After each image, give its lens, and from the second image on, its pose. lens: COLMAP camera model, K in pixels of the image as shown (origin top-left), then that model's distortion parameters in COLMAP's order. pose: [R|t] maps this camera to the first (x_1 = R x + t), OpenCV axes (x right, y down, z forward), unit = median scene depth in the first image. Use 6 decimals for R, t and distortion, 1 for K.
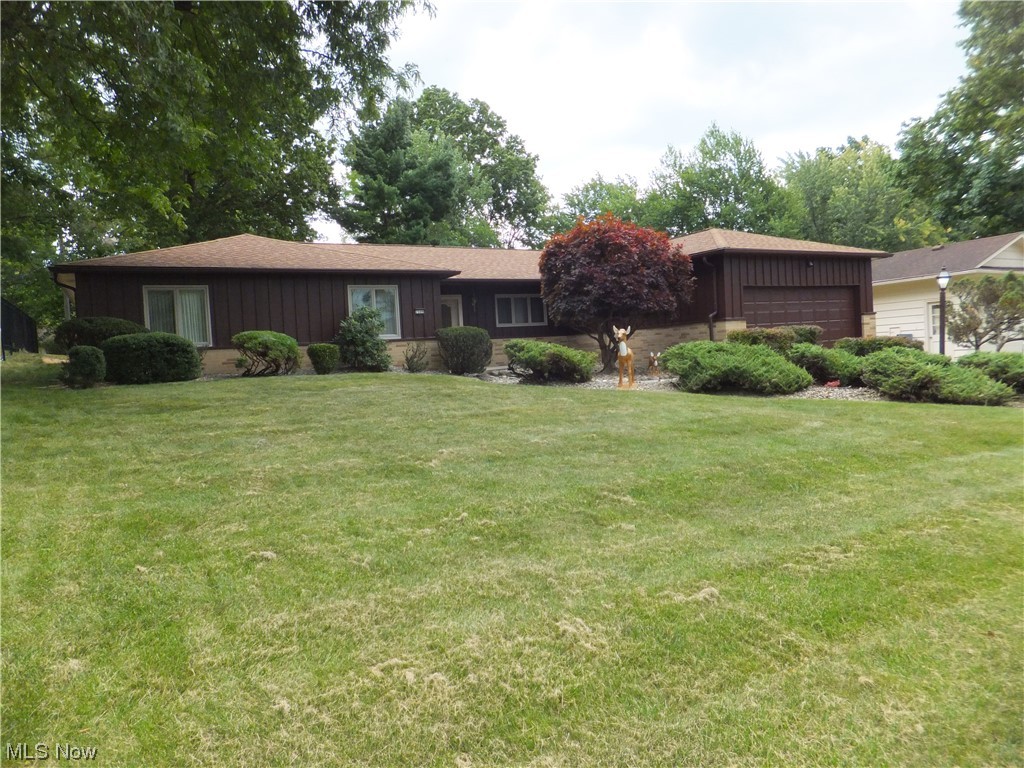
lens RADIAL K [[717.3, 0, 512.0], [0, 717.3, 384.0], [0, 0, 1]] dist [0.041812, 0.026147]
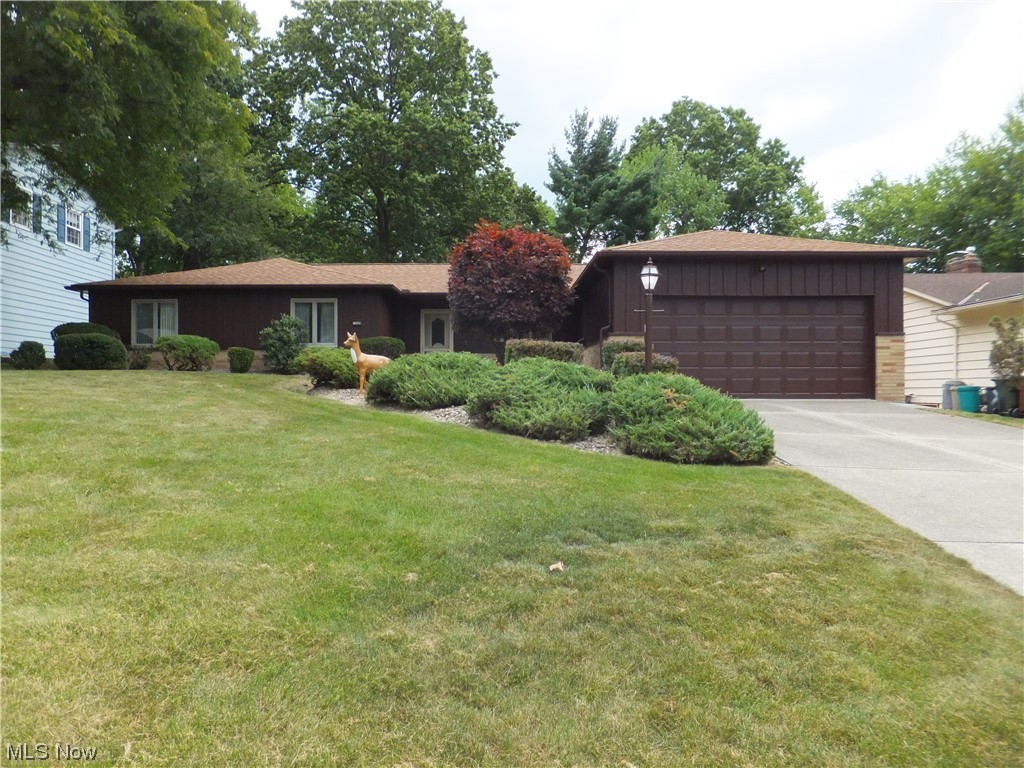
lens RADIAL K [[701.3, 0, 512.0], [0, 701.3, 384.0], [0, 0, 1]] dist [-0.032763, 0.000630]
pose [[0.830422, 0.056133, -0.554299, 0.624291], [-0.073080, 0.997290, -0.008492, -0.015894], [0.552321, 0.047560, 0.832274, 0.249876]]
